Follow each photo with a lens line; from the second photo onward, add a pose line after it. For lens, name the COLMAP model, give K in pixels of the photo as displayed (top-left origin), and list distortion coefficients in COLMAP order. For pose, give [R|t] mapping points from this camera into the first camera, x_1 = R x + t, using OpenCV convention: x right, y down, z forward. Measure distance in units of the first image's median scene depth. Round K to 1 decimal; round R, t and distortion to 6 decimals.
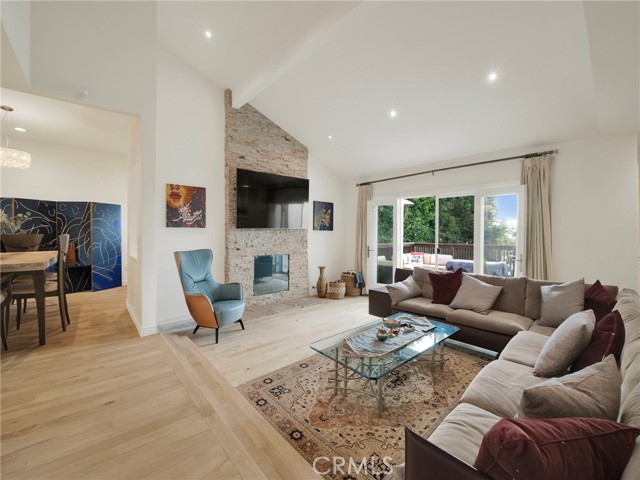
lens RADIAL K [[267.4, 0, 319.6], [0, 267.4, 234.5], [0, 0, 1]] dist [-0.029645, 0.000525]
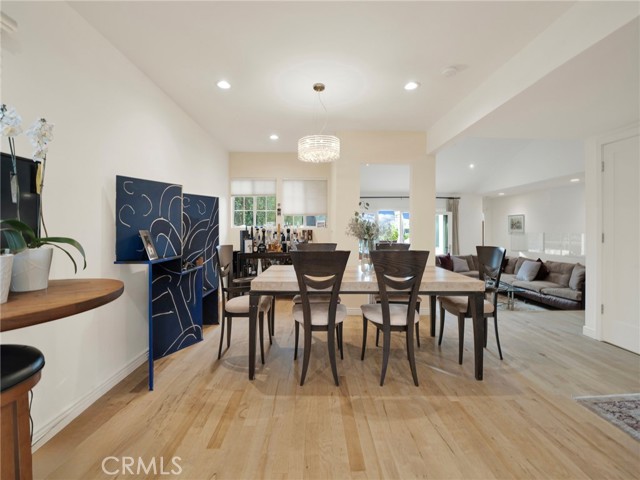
lens RADIAL K [[278.9, 0, 318.7], [0, 278.9, 228.2], [0, 0, 1]] dist [-0.035849, 0.006122]
pose [[0.643447, 0.005088, 0.765474, -1.299061], [0.004566, 0.999935, -0.010485, -0.033304], [-0.765477, 0.010242, 0.643382, 0.316610]]
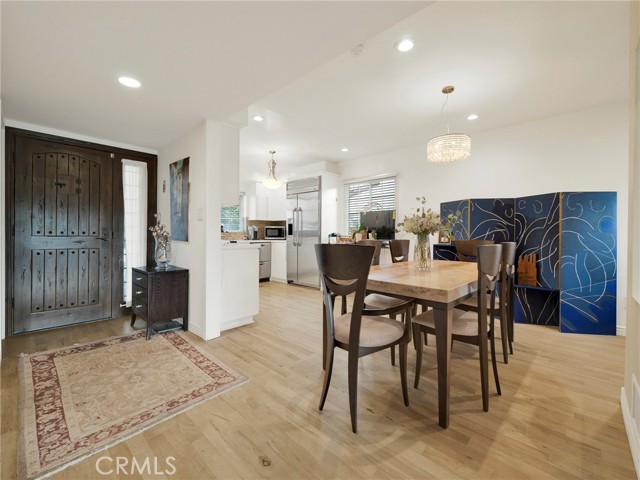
lens RADIAL K [[277.6, 0, 319.8], [0, 277.6, 234.6], [0, 0, 1]] dist [0.000238, -0.000080]
pose [[0.090794, 0.000922, -0.995869, -0.248872], [-0.017596, 0.999845, -0.000679, -0.009092], [0.995714, 0.017585, 0.090797, 0.352511]]
